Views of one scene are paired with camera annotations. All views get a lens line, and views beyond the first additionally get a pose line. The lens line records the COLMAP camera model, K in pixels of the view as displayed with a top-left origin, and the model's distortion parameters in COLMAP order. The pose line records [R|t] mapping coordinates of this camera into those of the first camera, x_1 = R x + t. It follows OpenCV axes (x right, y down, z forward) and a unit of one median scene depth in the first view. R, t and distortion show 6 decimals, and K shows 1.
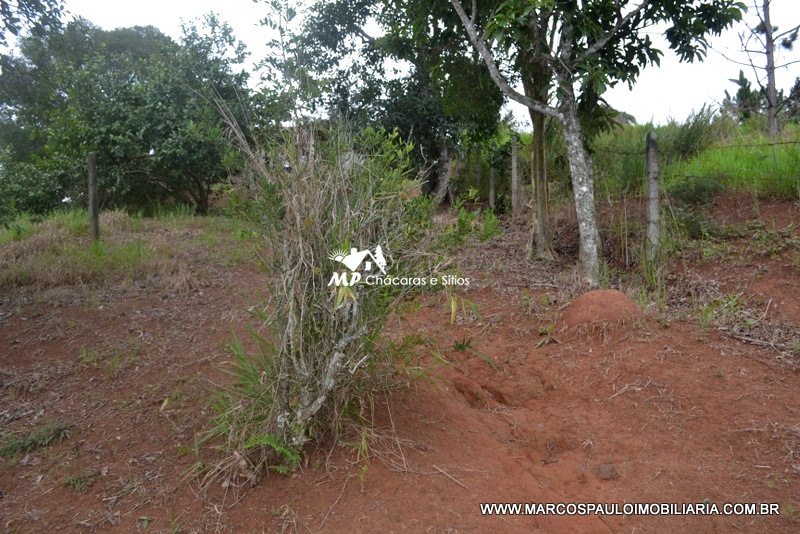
lens RADIAL K [[634.1, 0, 400.9], [0, 634.1, 267.2], [0, 0, 1]] dist [-0.010282, 0.007867]
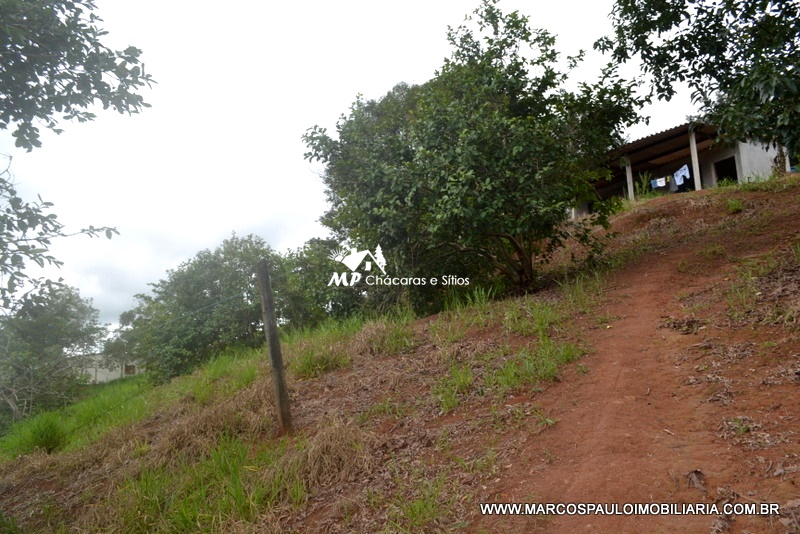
lens RADIAL K [[634.1, 0, 399.7], [0, 634.1, 270.5], [0, 0, 1]] dist [-0.010282, 0.007867]
pose [[0.786664, -0.150626, -0.598725, -0.002899], [0.119996, 0.988591, -0.091045, -0.060119], [0.605608, -0.000223, 0.795763, 0.381613]]
